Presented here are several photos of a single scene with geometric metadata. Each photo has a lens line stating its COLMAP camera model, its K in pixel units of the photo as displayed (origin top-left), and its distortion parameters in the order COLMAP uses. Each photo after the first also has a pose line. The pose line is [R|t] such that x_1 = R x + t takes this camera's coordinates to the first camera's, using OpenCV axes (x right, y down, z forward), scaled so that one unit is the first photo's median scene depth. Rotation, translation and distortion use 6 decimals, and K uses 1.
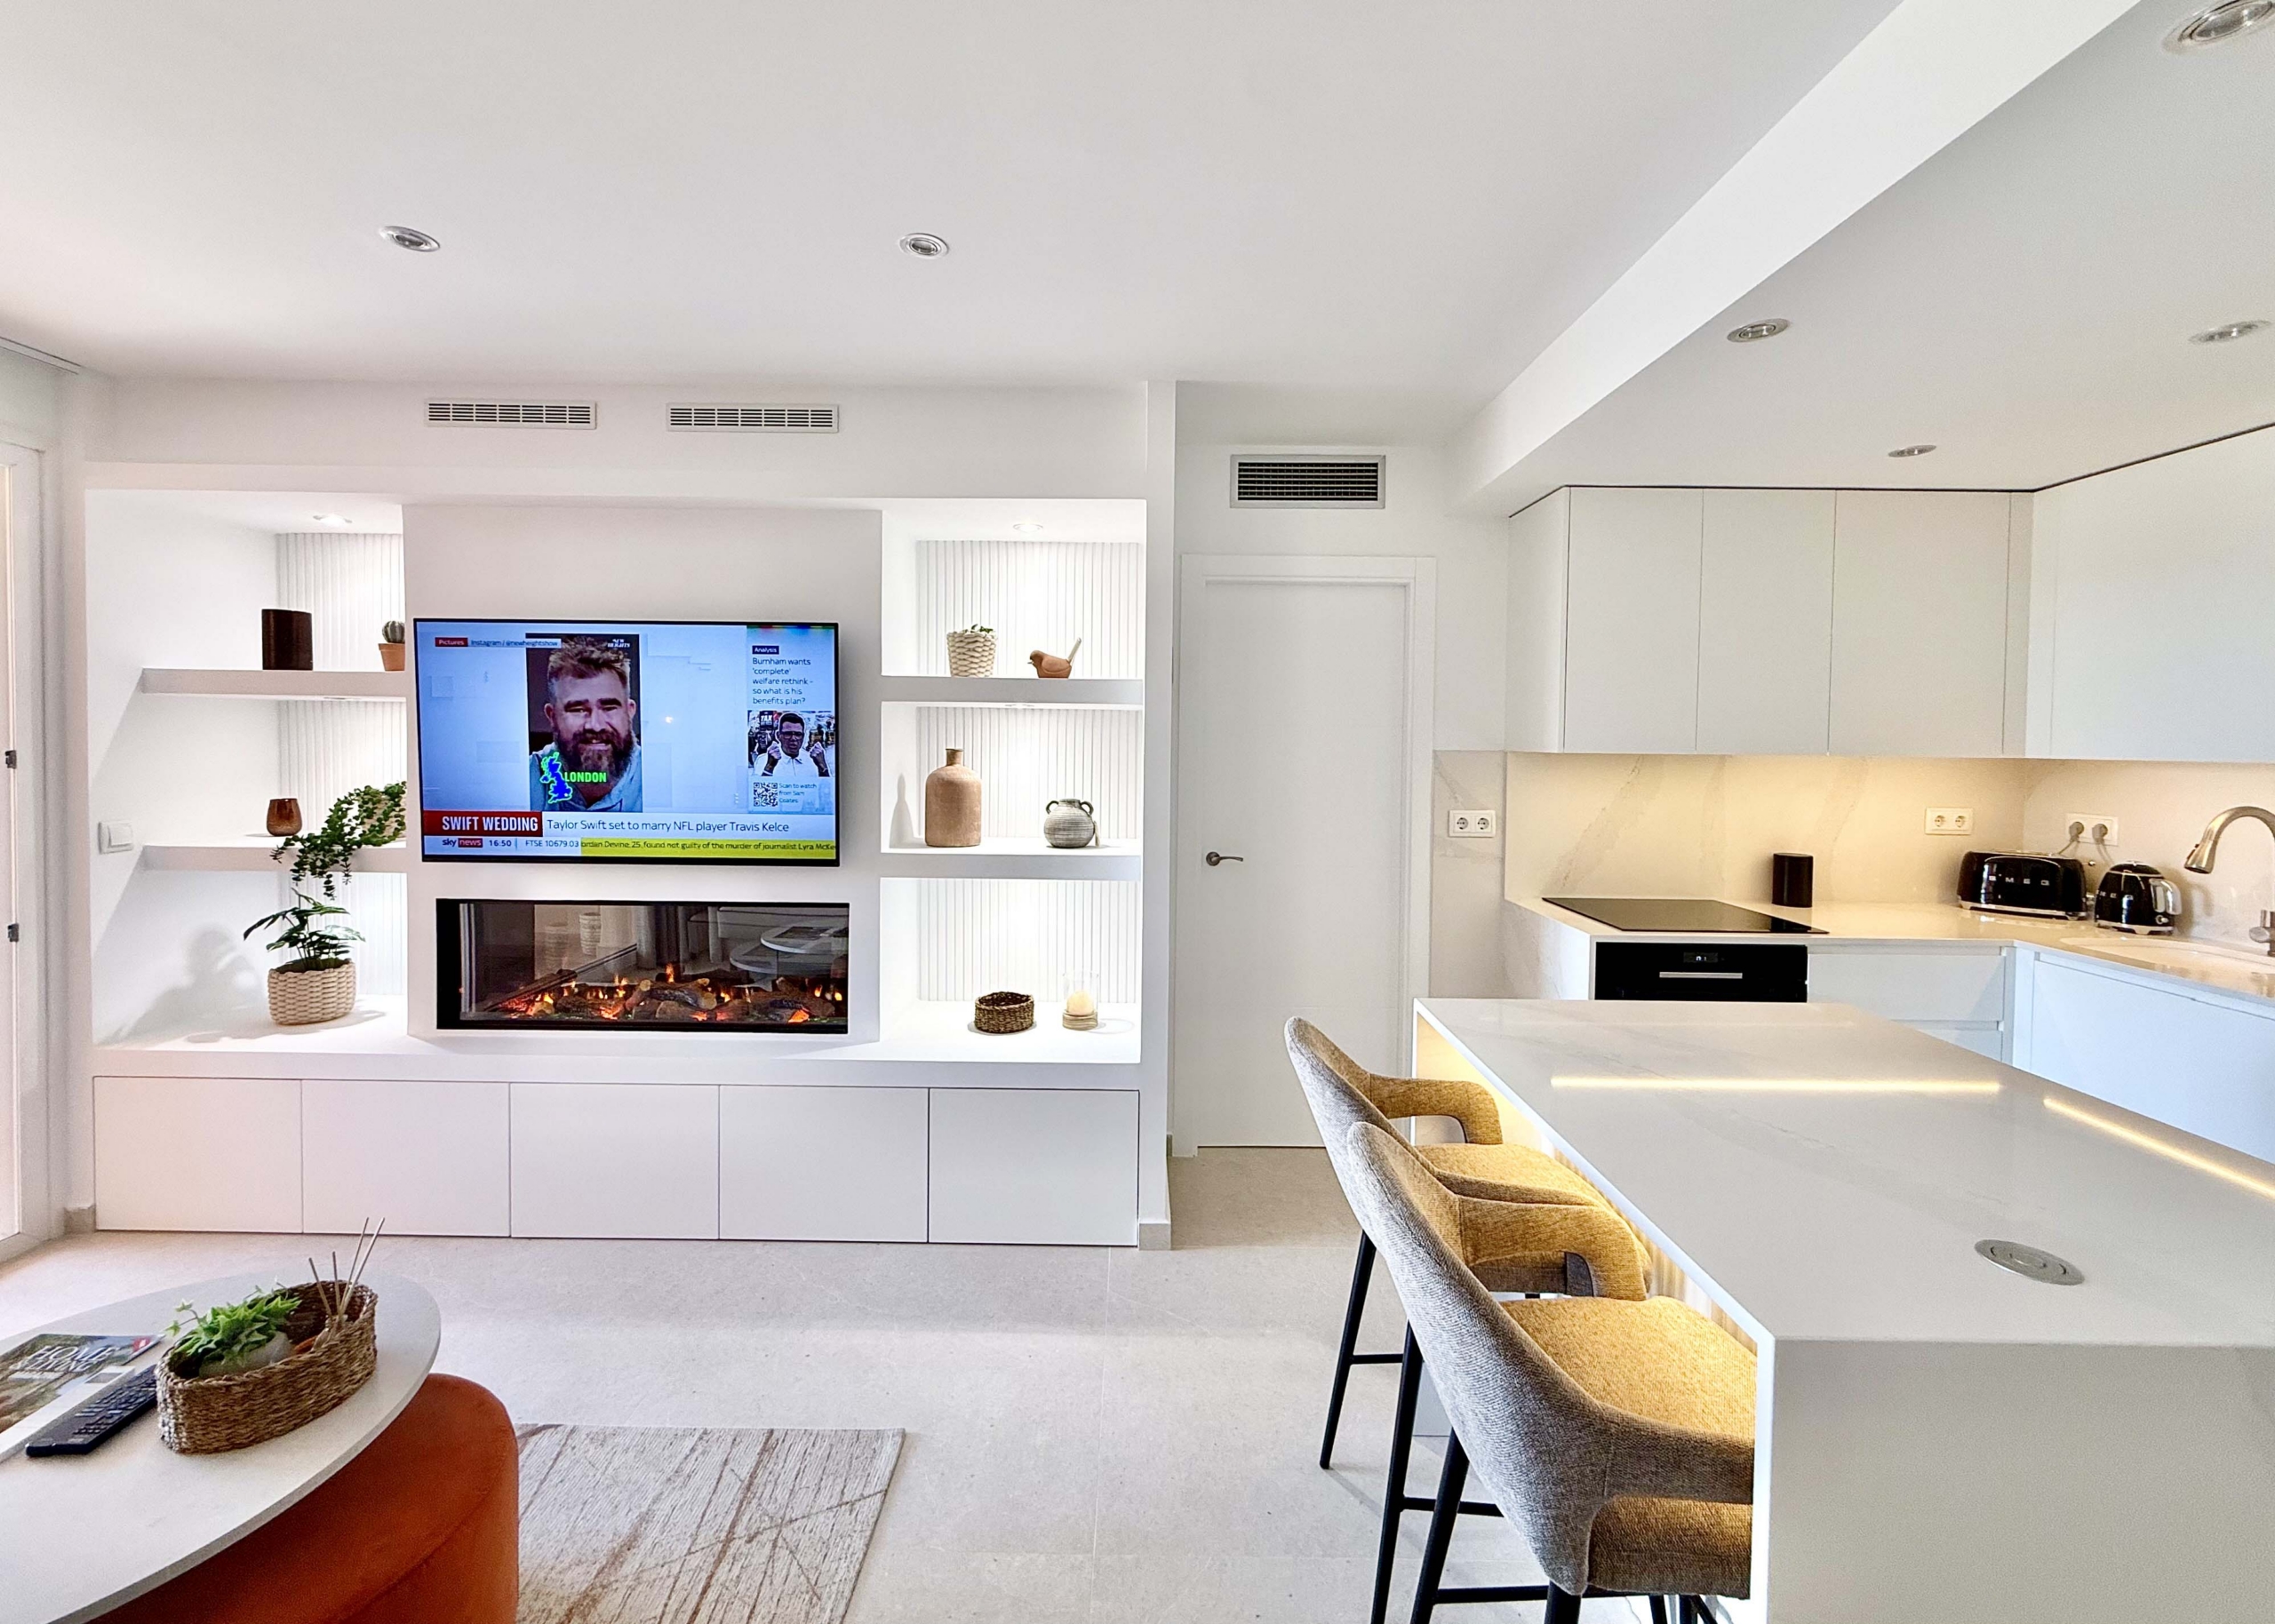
lens RADIAL K [[909.4, 0, 1130.1], [0, 909.4, 767.7], [0, 0, 1]] dist [0.003126, 0.000313]
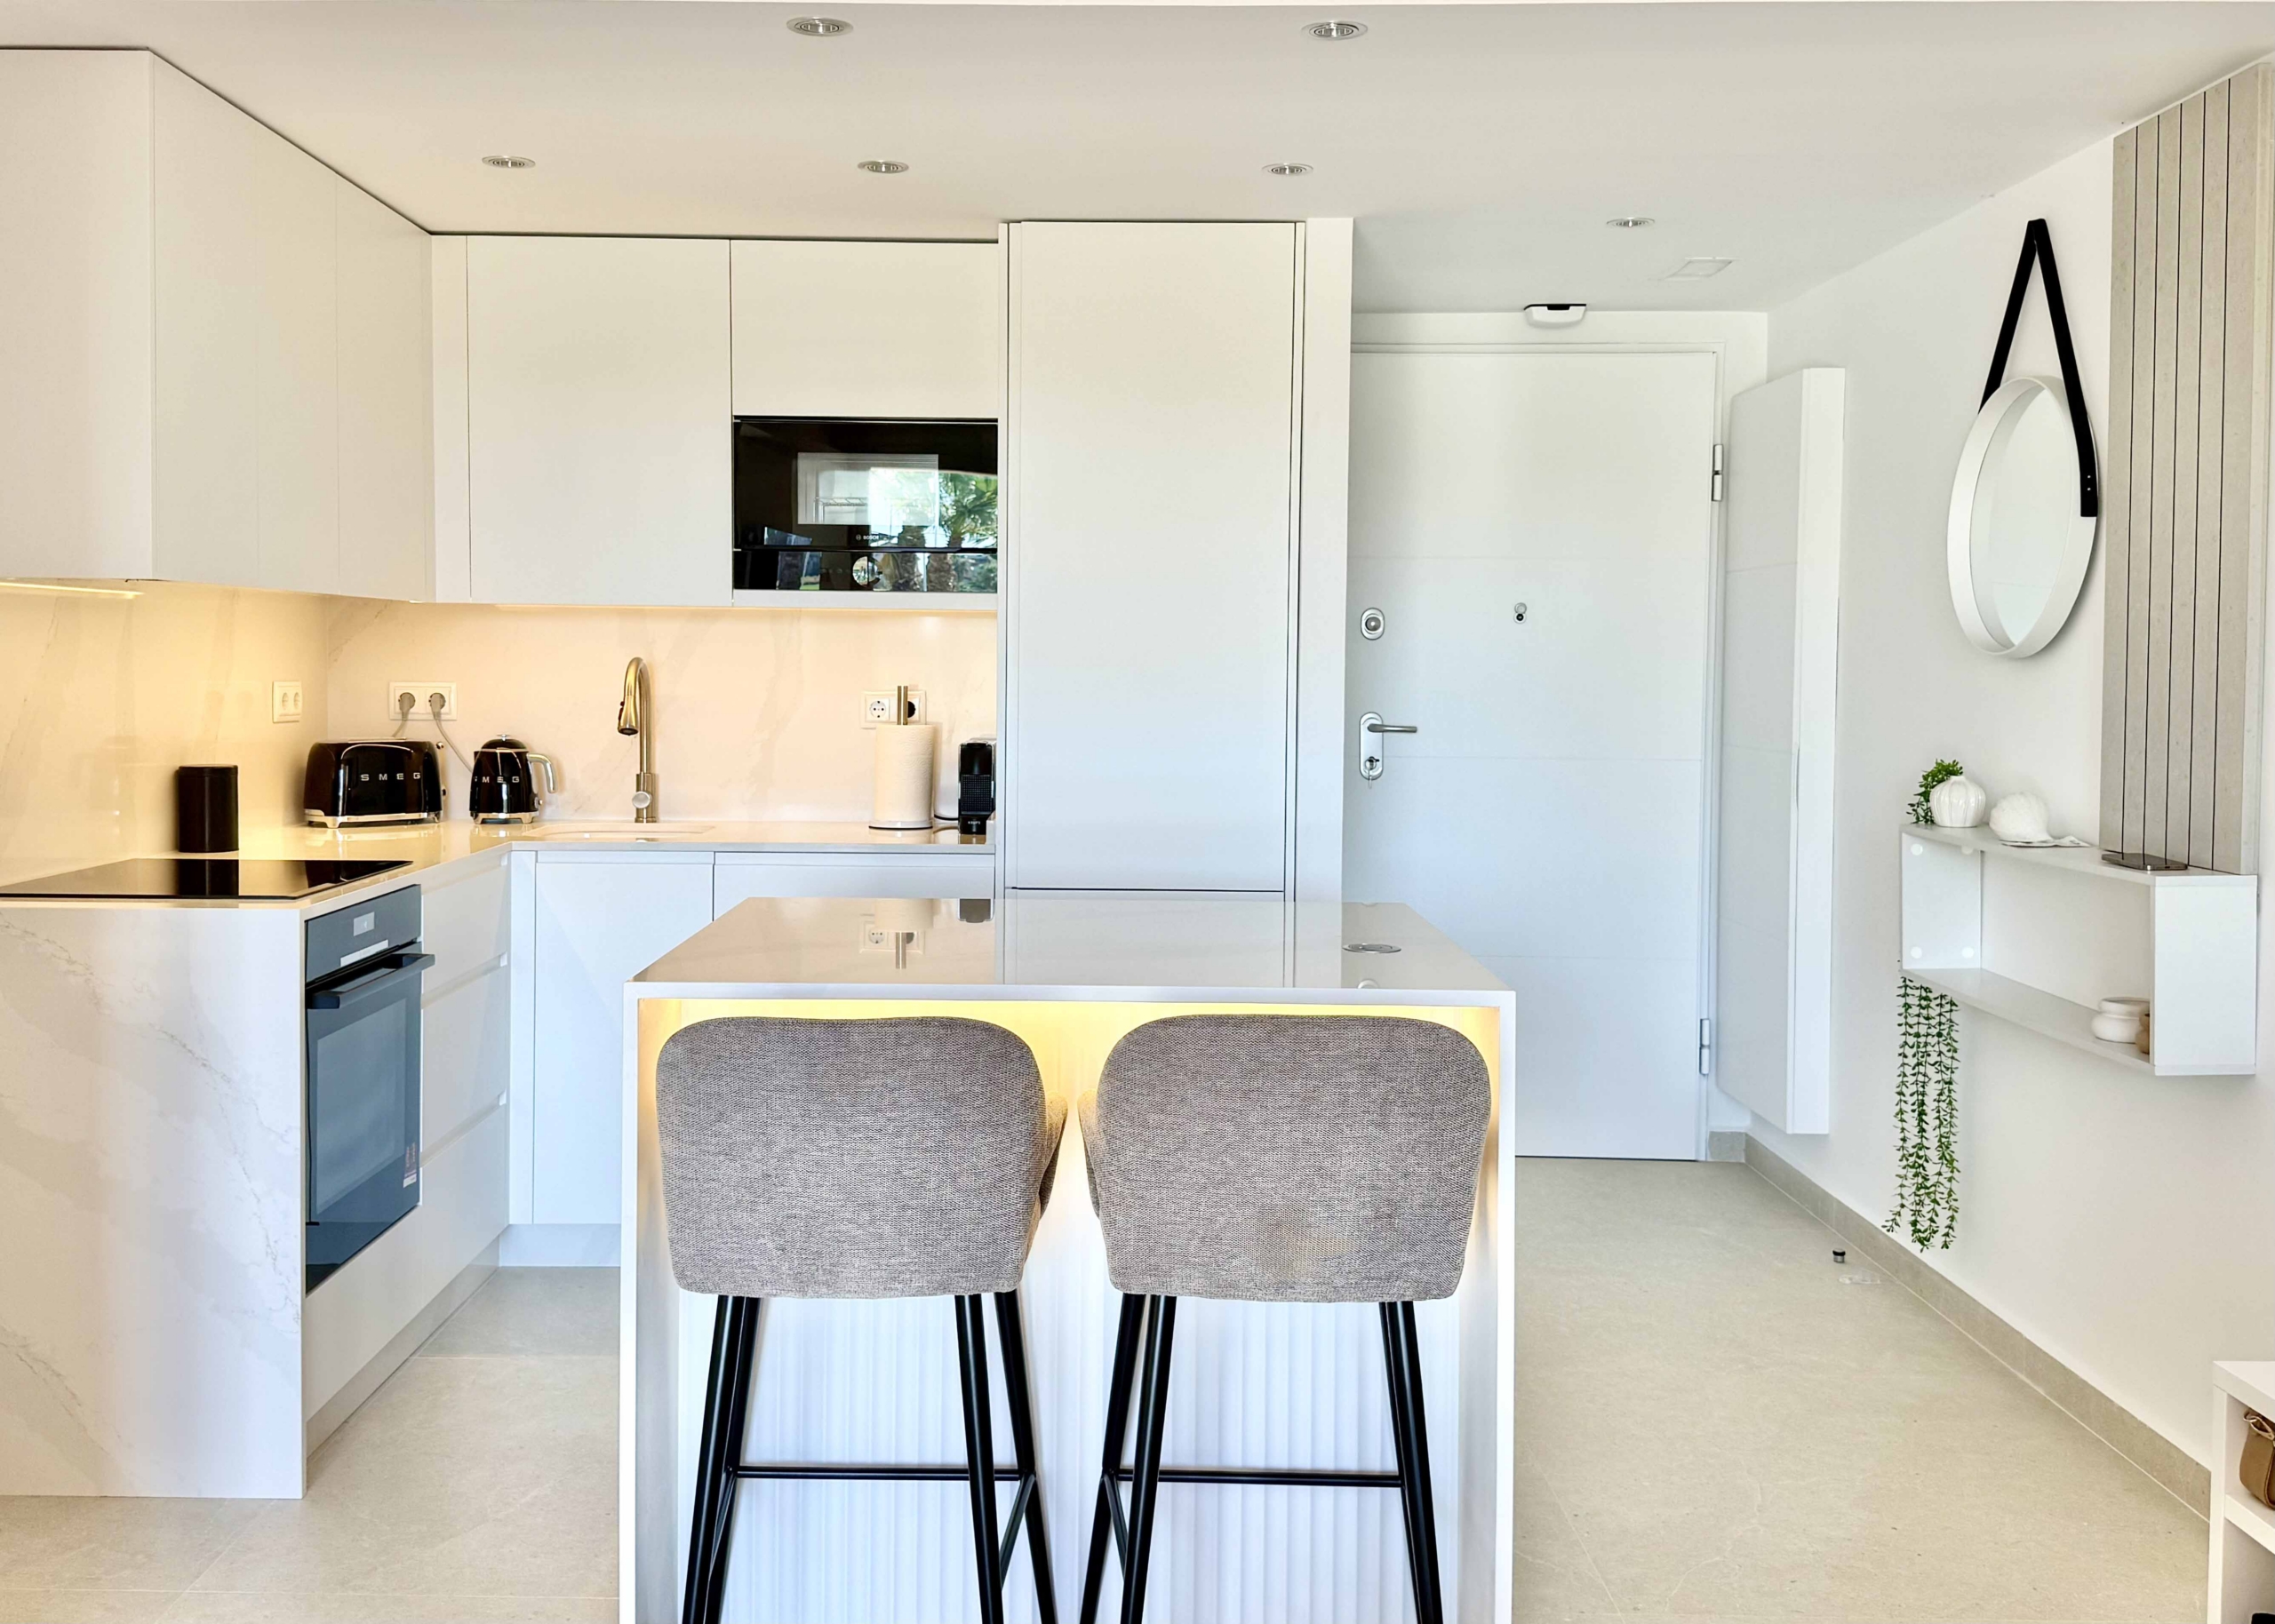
lens RADIAL K [[2094.7, 0, 1091.7], [0, 2094.7, 737.0], [0, 0, 1]] dist [0.127989, -0.197572]
pose [[-0.007494, -0.048228, 0.998808, -0.701253], [0.020647, 0.998616, 0.048374, 0.025013], [-0.999759, 0.020985, -0.006487, 0.477366]]
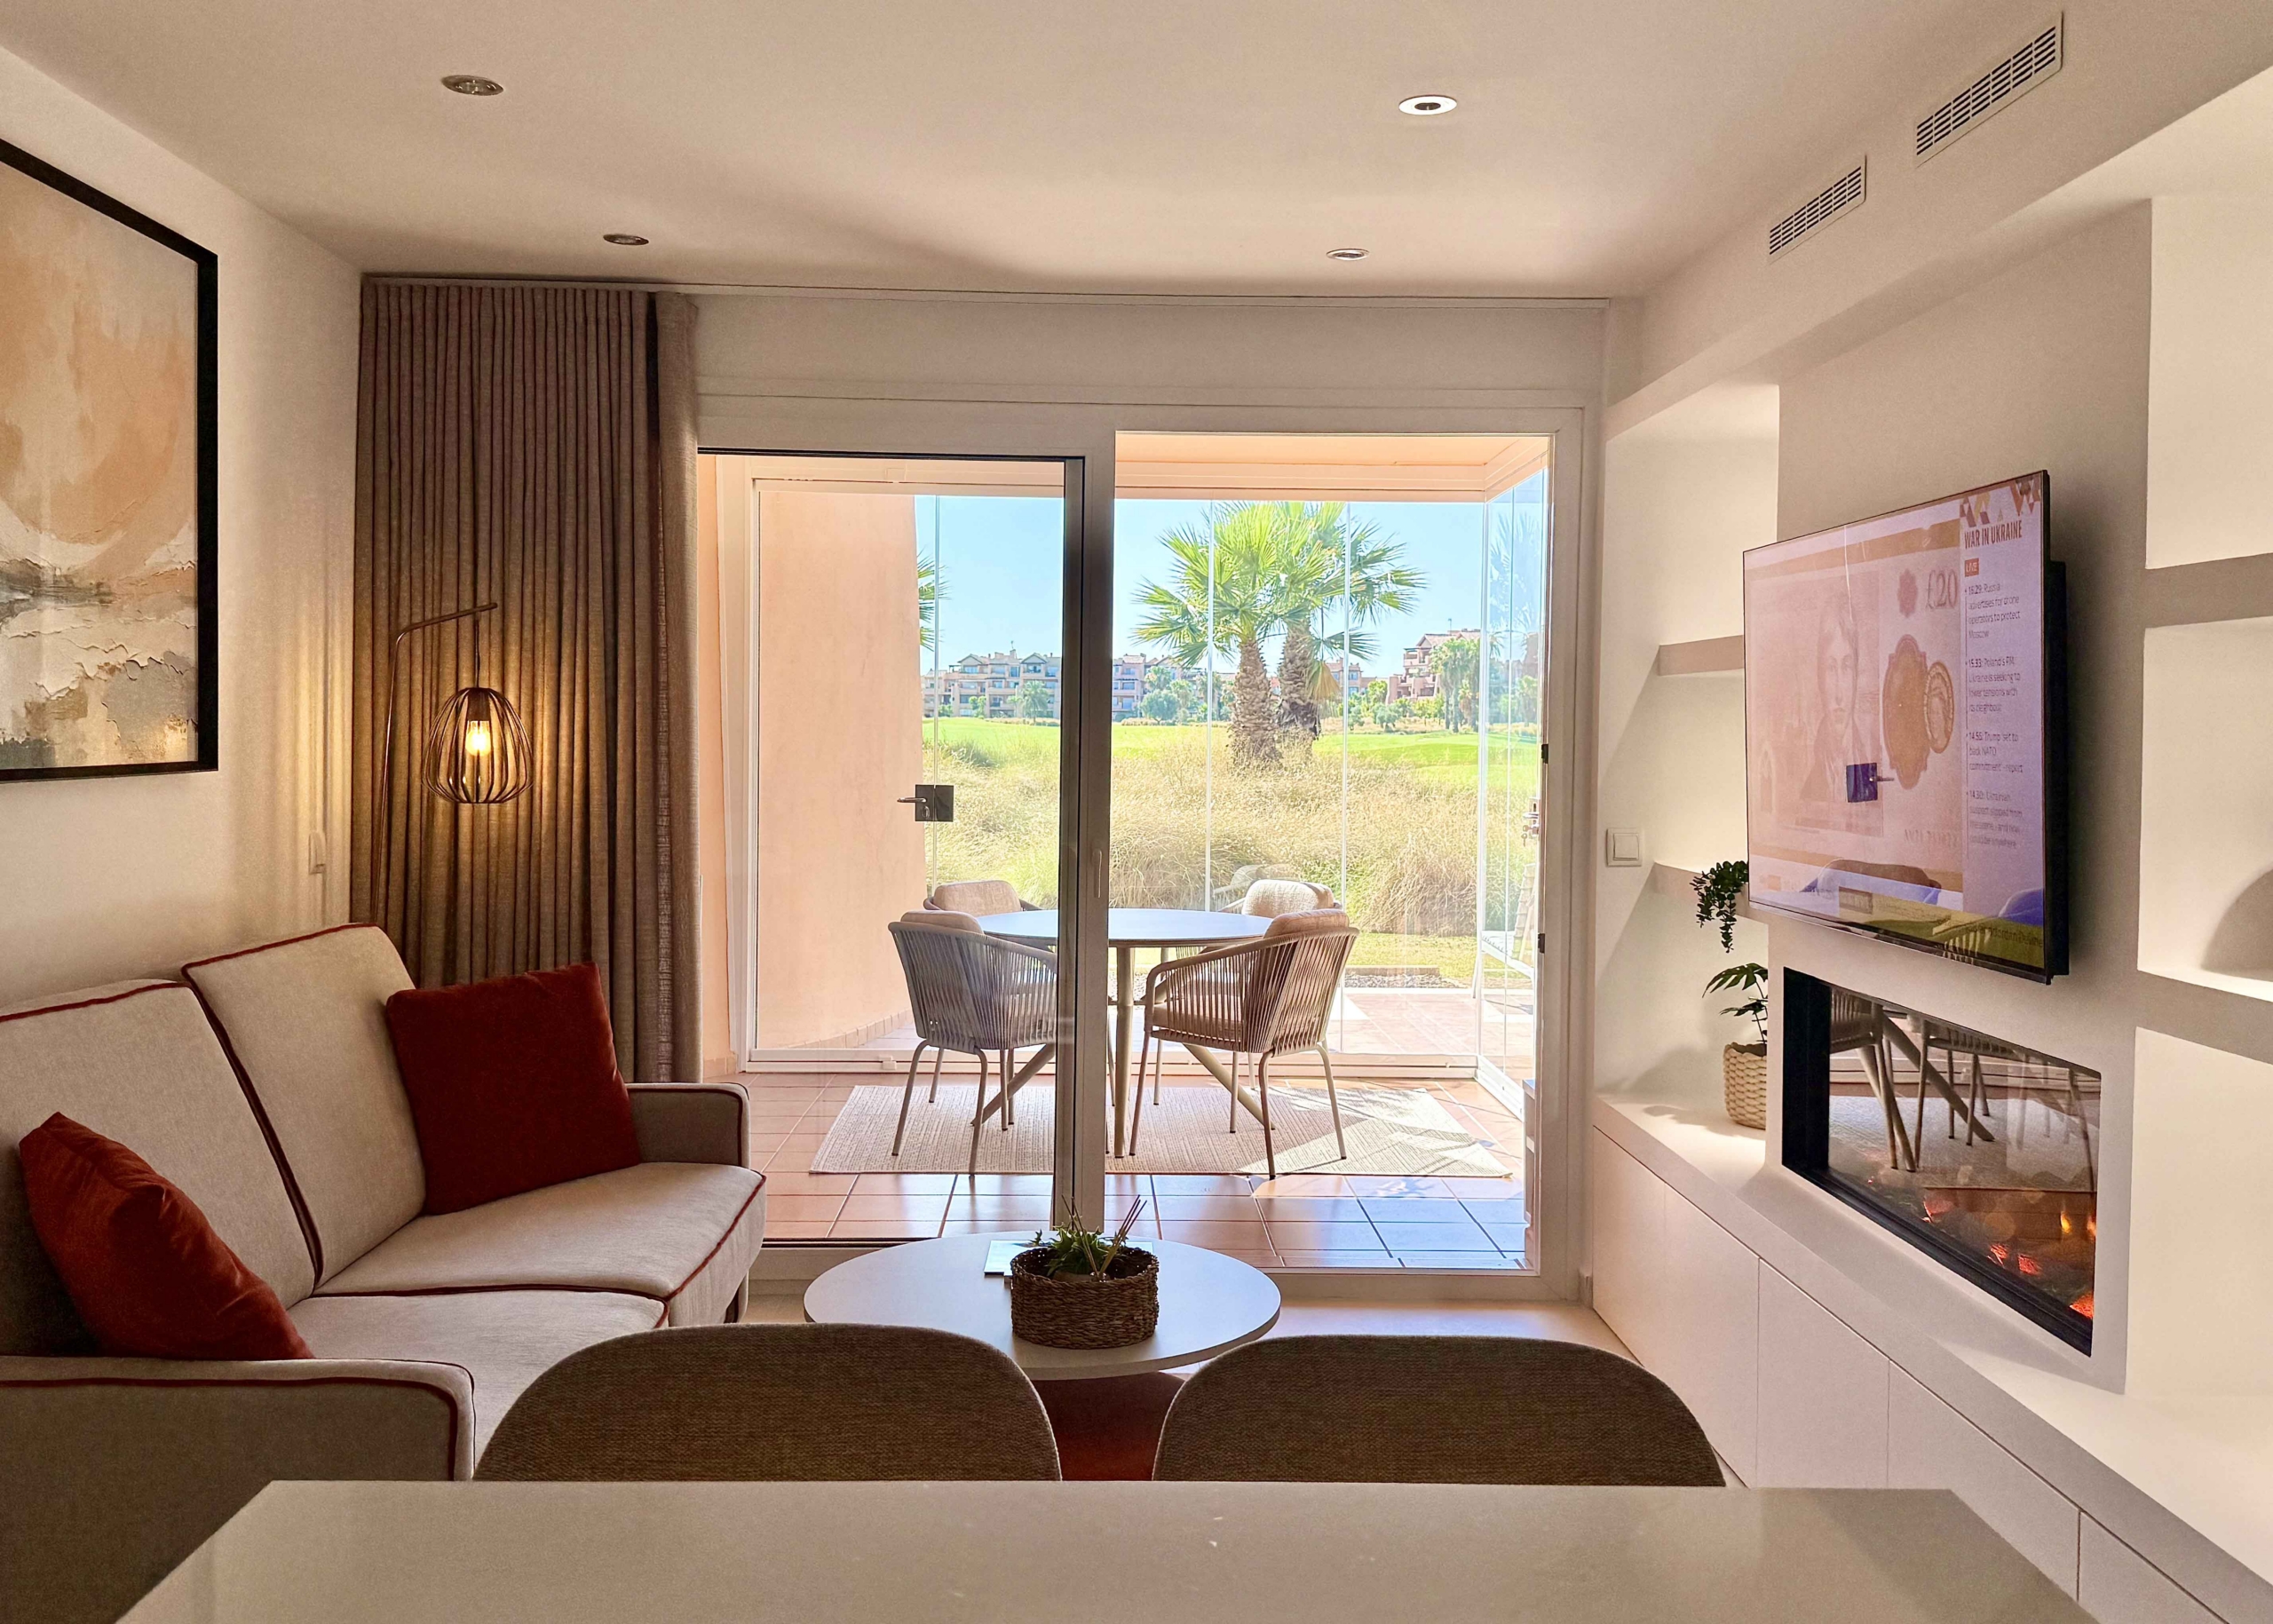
lens RADIAL K [[1961.1, 0, 1135.7], [0, 1961.1, 799.0], [0, 0, 1]] dist [0.193937, -0.394729]
pose [[0.031418, 0.023237, -0.999236, 0.667419], [-0.040840, 0.998925, 0.021945, 0.008115], [0.998672, 0.040119, 0.032334, 0.468098]]
